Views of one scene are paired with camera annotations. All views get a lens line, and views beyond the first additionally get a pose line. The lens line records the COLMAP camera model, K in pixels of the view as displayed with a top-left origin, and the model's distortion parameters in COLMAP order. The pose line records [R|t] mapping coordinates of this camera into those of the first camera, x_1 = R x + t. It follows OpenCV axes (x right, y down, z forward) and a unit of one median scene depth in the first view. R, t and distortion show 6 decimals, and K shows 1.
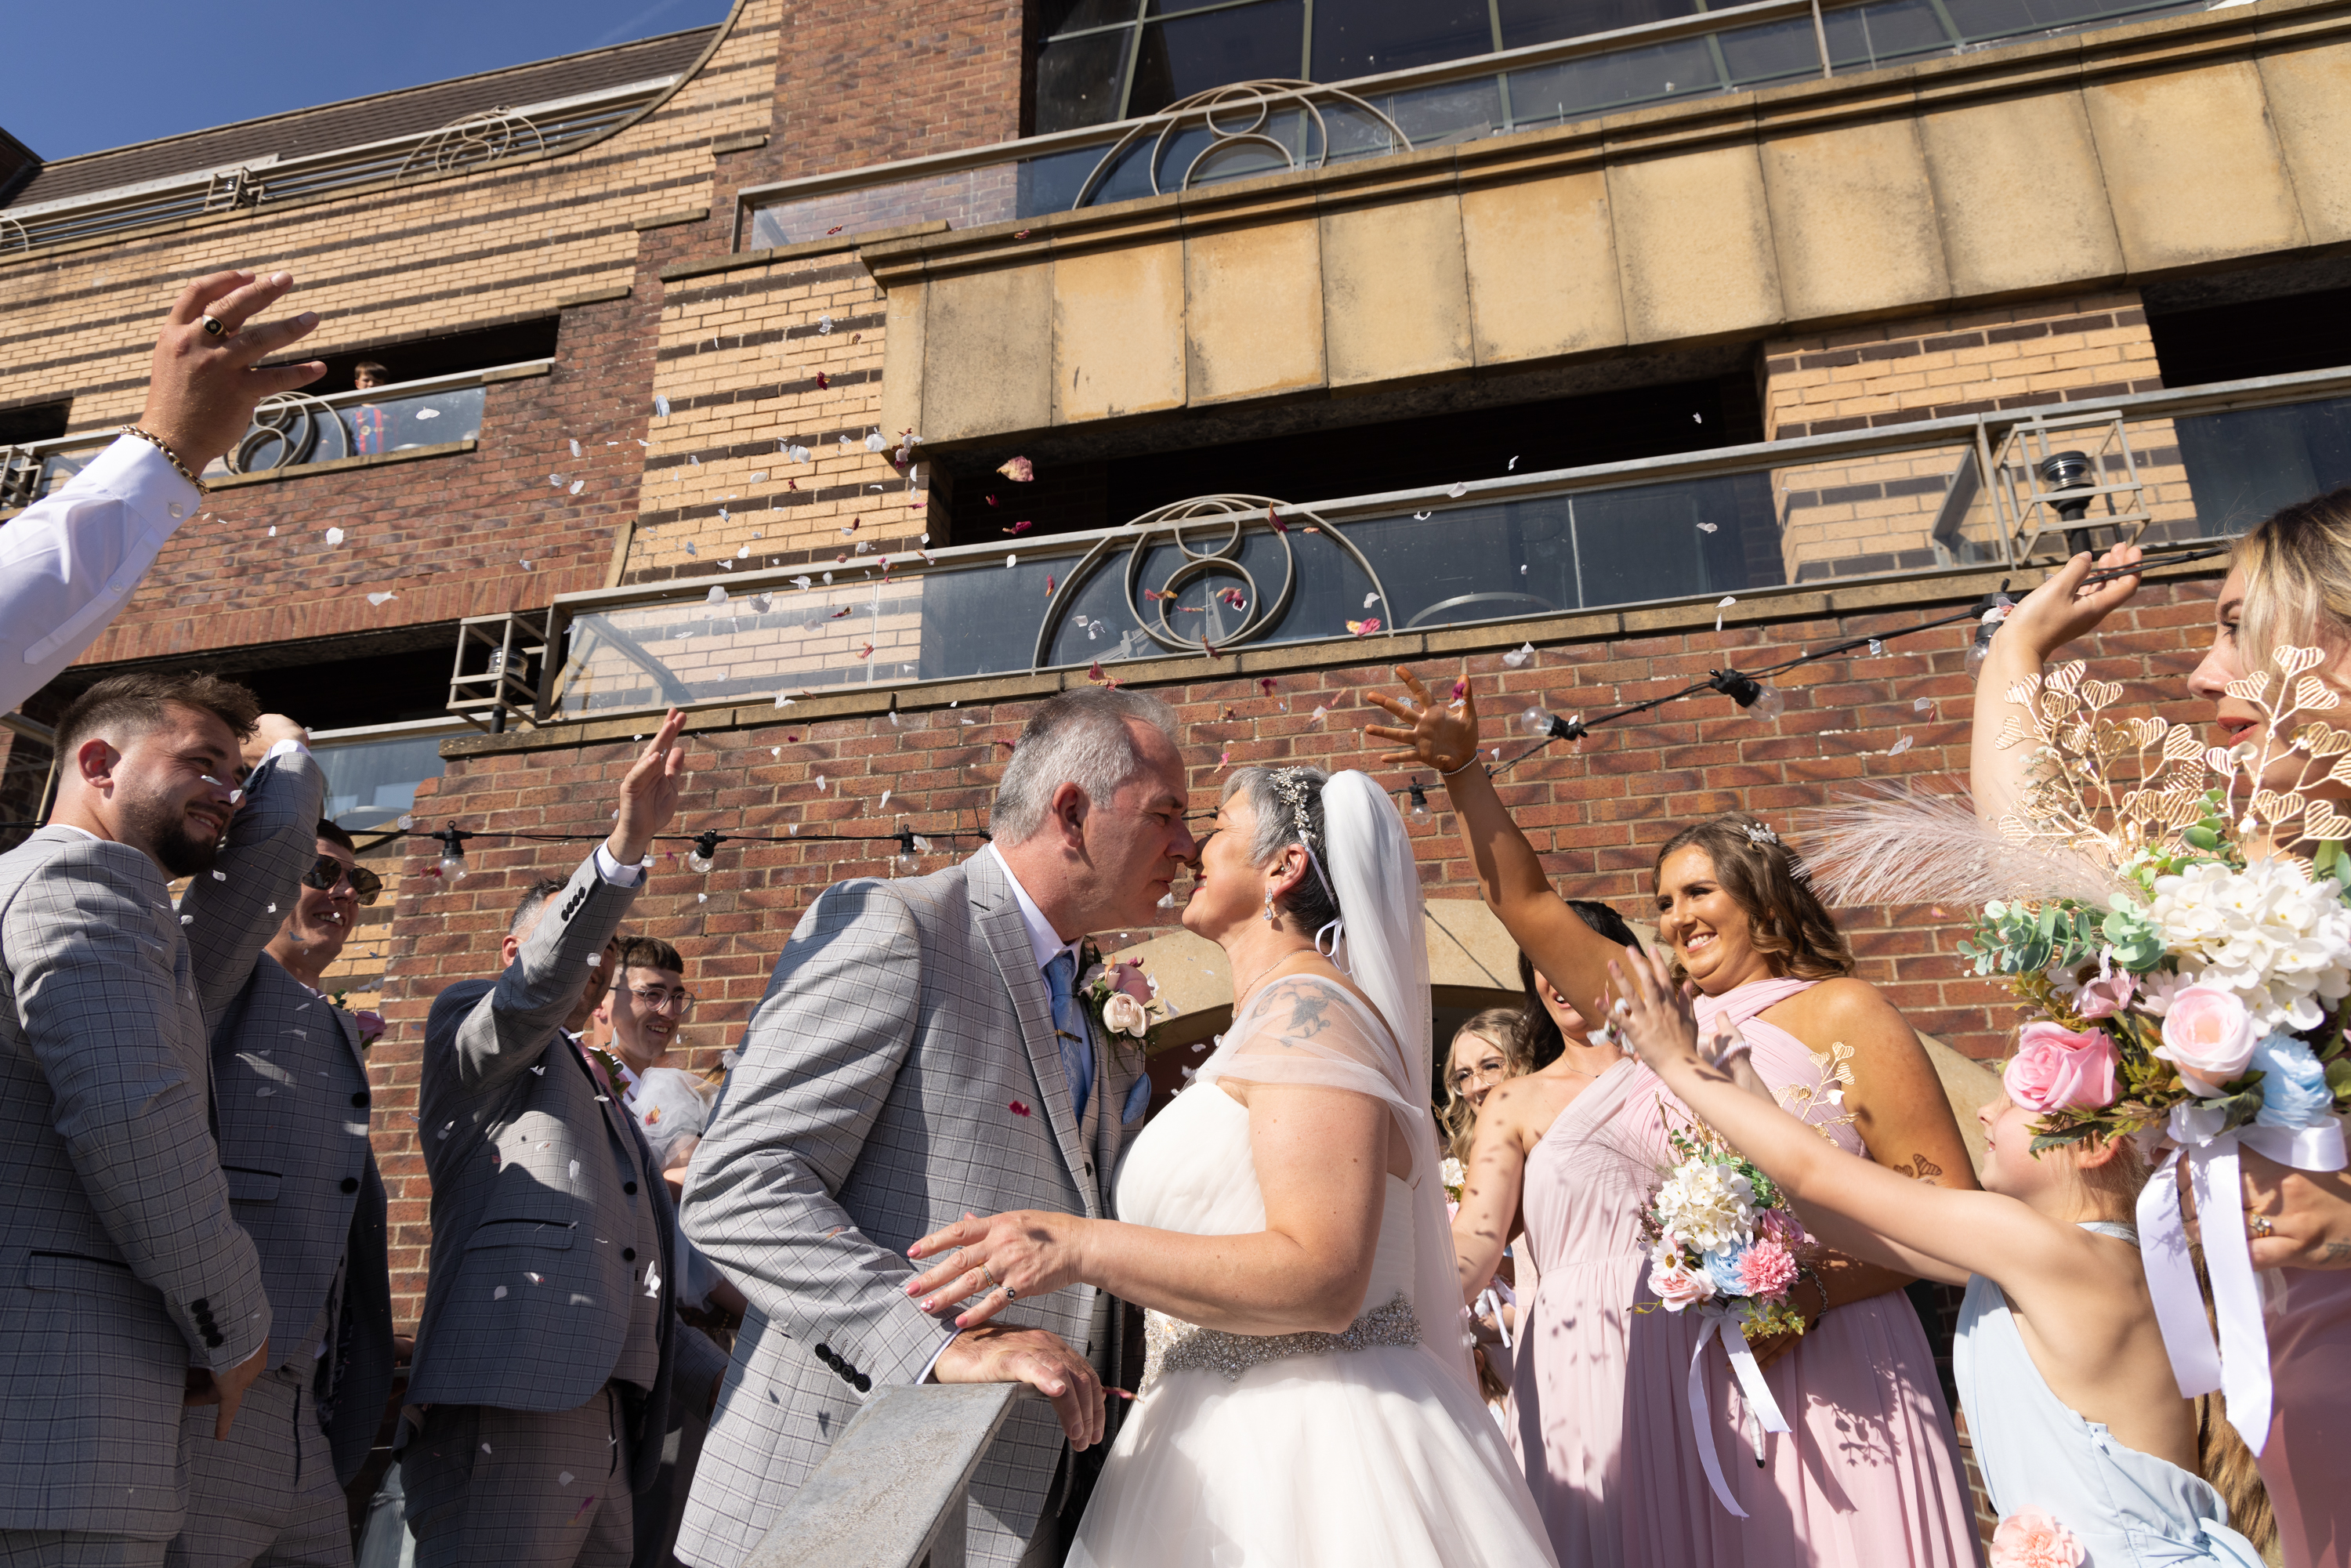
lens RADIAL K [[1594.2, 0, 1175.5], [0, 1594.2, 784.0], [0, 0, 1]] dist [0.003824, 0.002277]
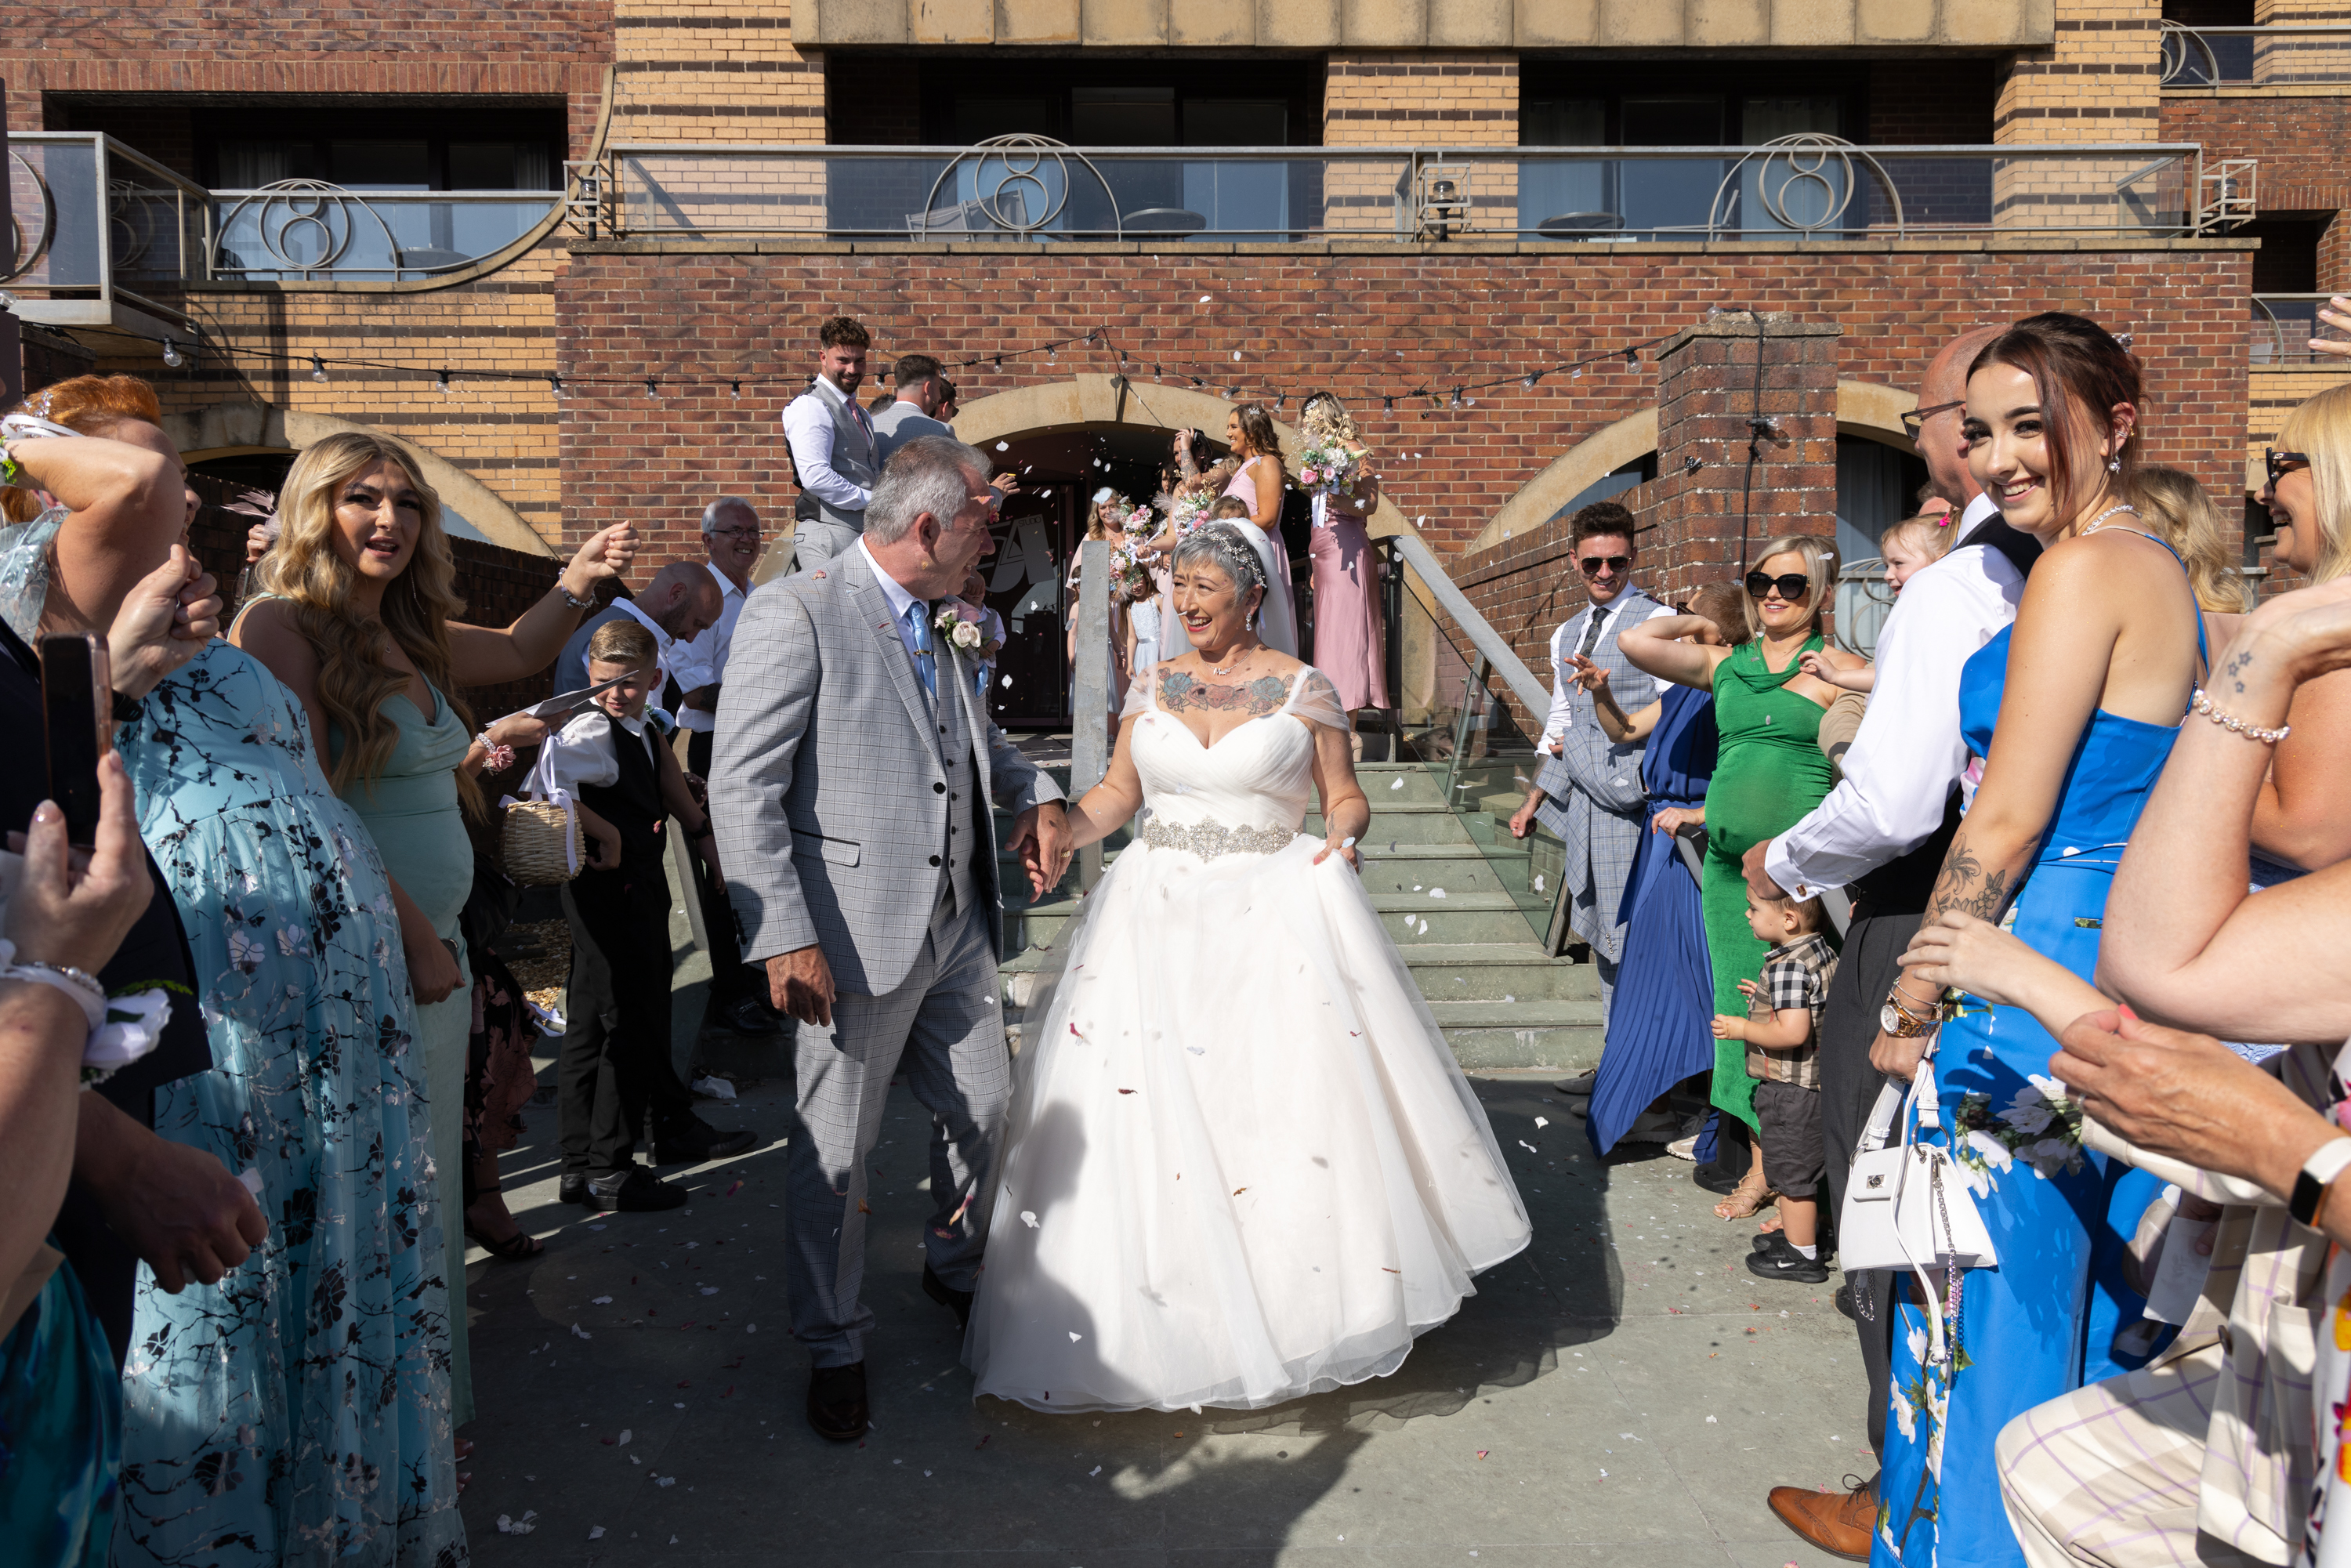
lens RADIAL K [[1594.2, 0, 1175.5], [0, 1594.2, 784.0], [0, 0, 1]] dist [0.003824, 0.002277]
pose [[0.966484, -0.013481, 0.256372, -0.263420], [-0.089022, 0.919064, 0.383923, -0.198546], [-0.240798, -0.393878, 0.887060, -0.859310]]
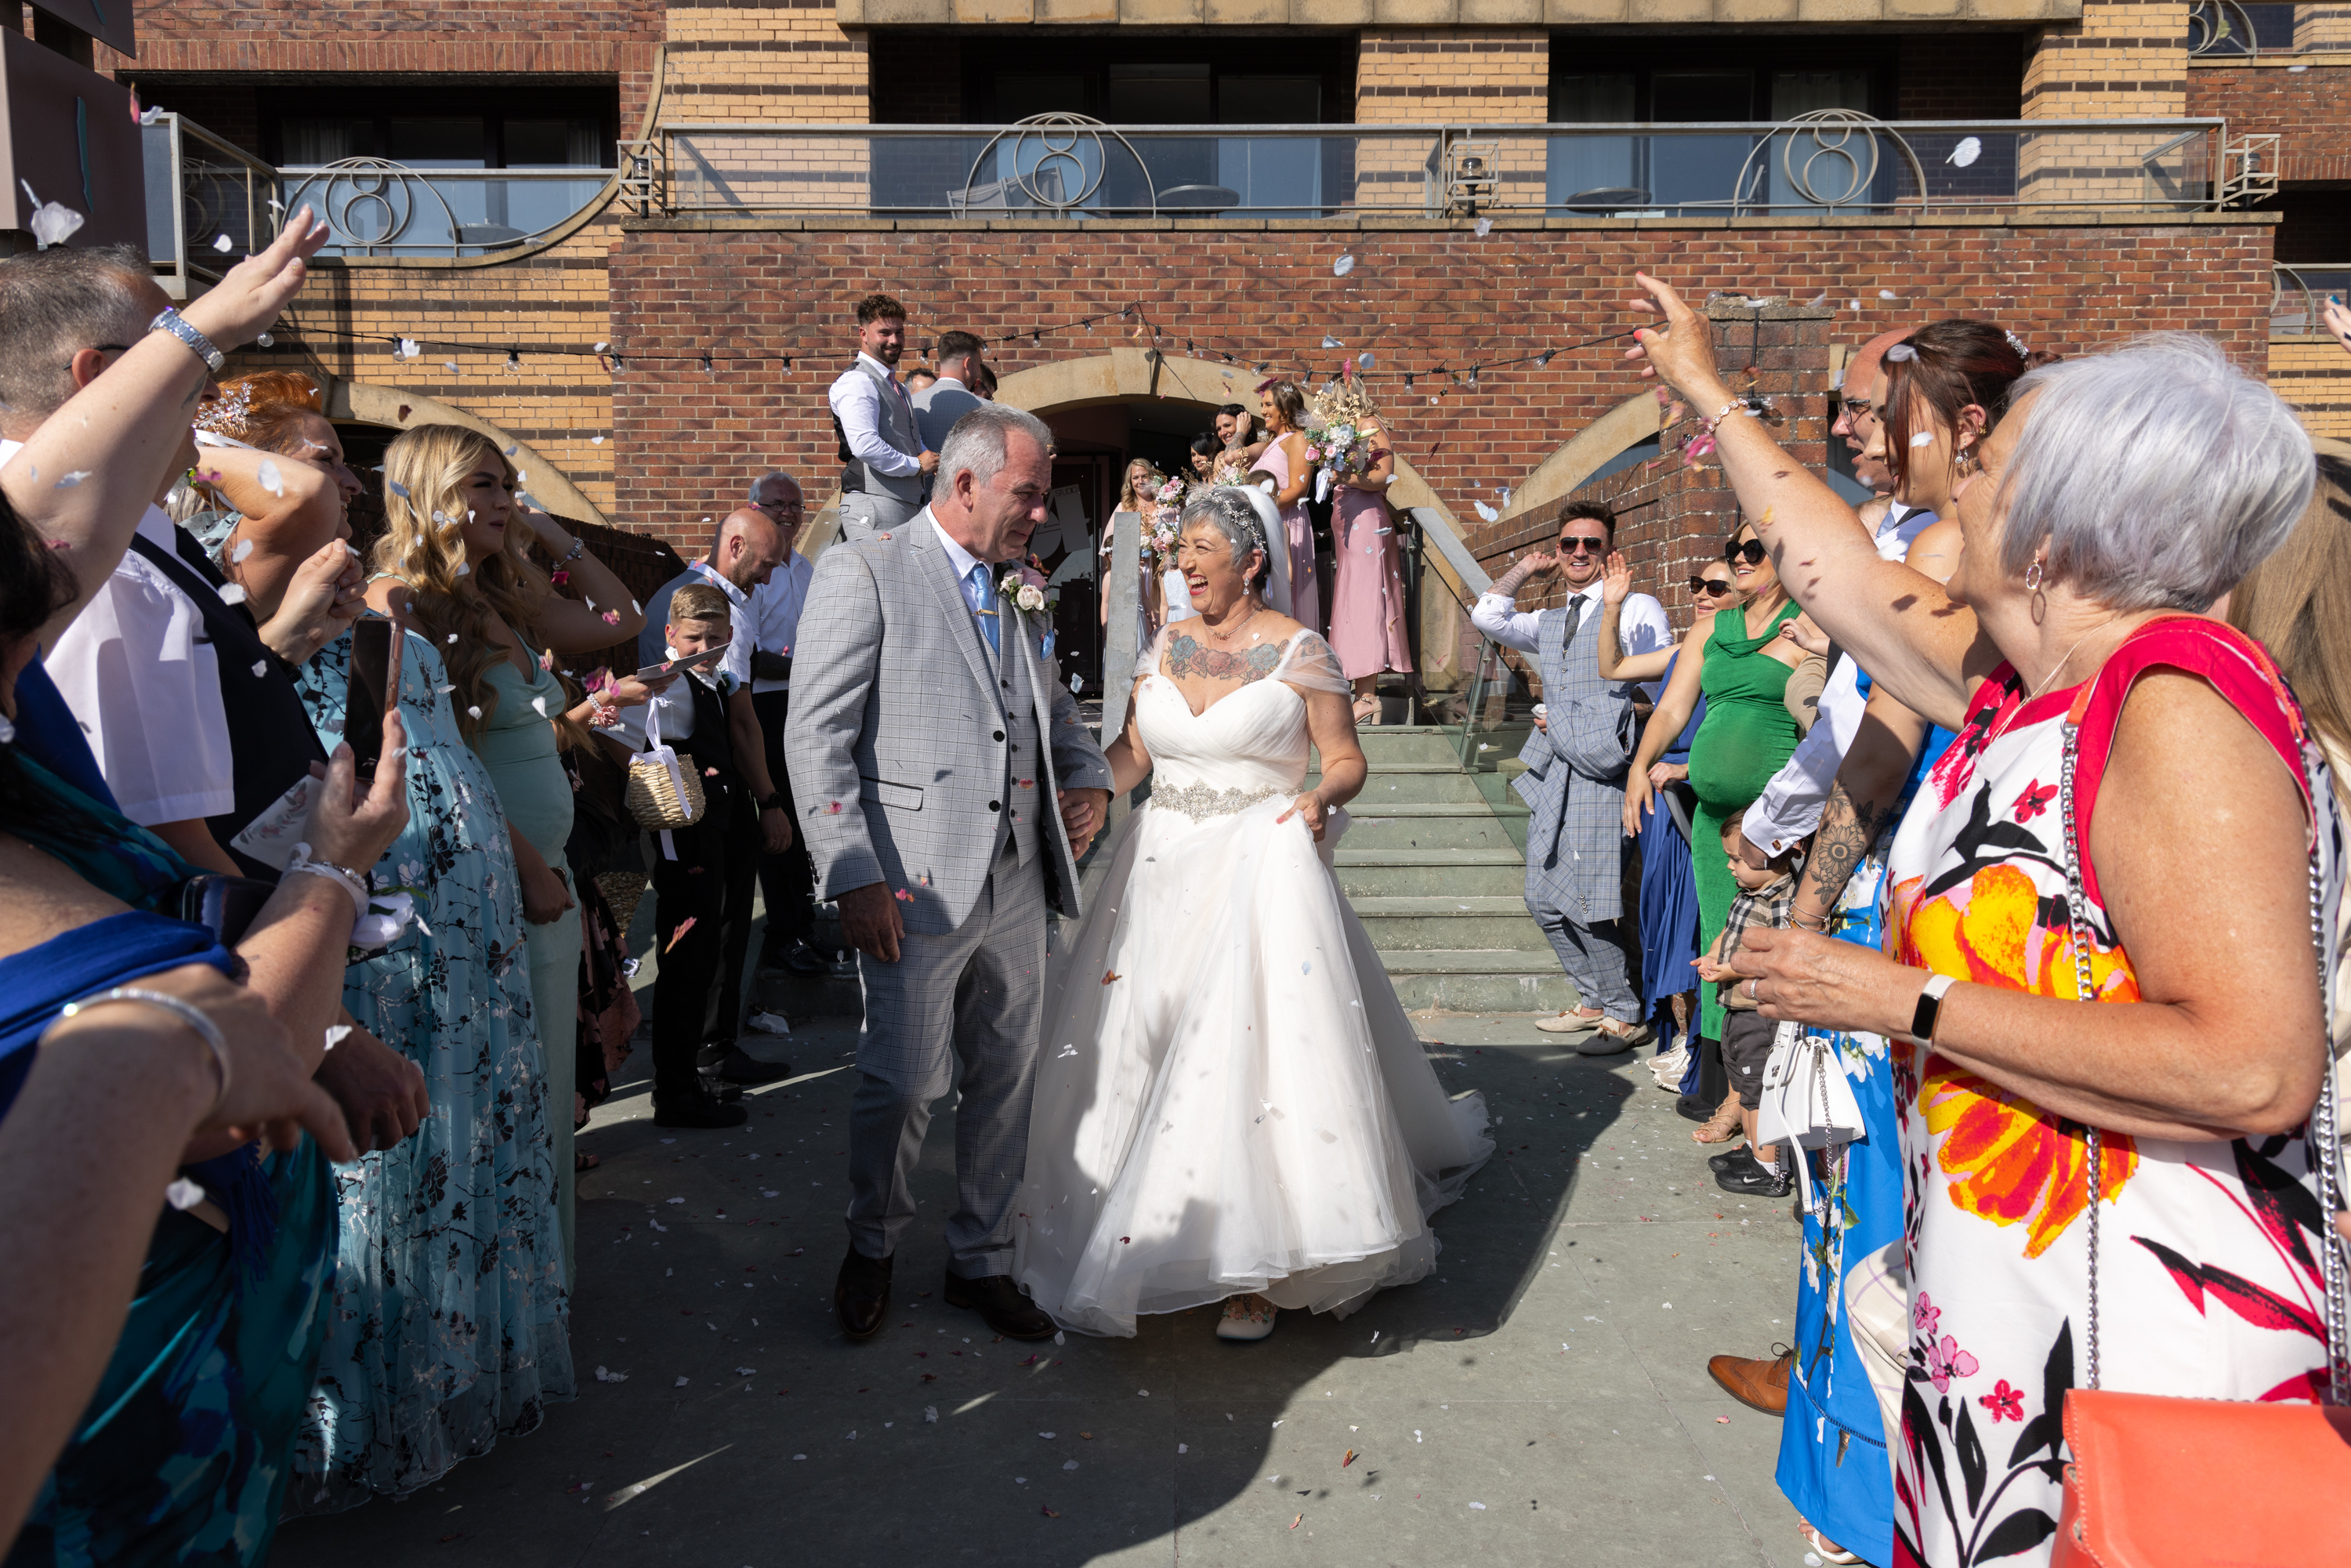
lens RADIAL K [[1608.1, 0, 1179.6], [0, 1608.1, 767.9], [0, 0, 1]] dist [0.007907, -0.000173]
pose [[0.971958, -0.011069, 0.234895, -0.270733], [-0.085369, 0.914133, 0.396324, -0.221805], [-0.219112, -0.405263, 0.887554, -0.919862]]
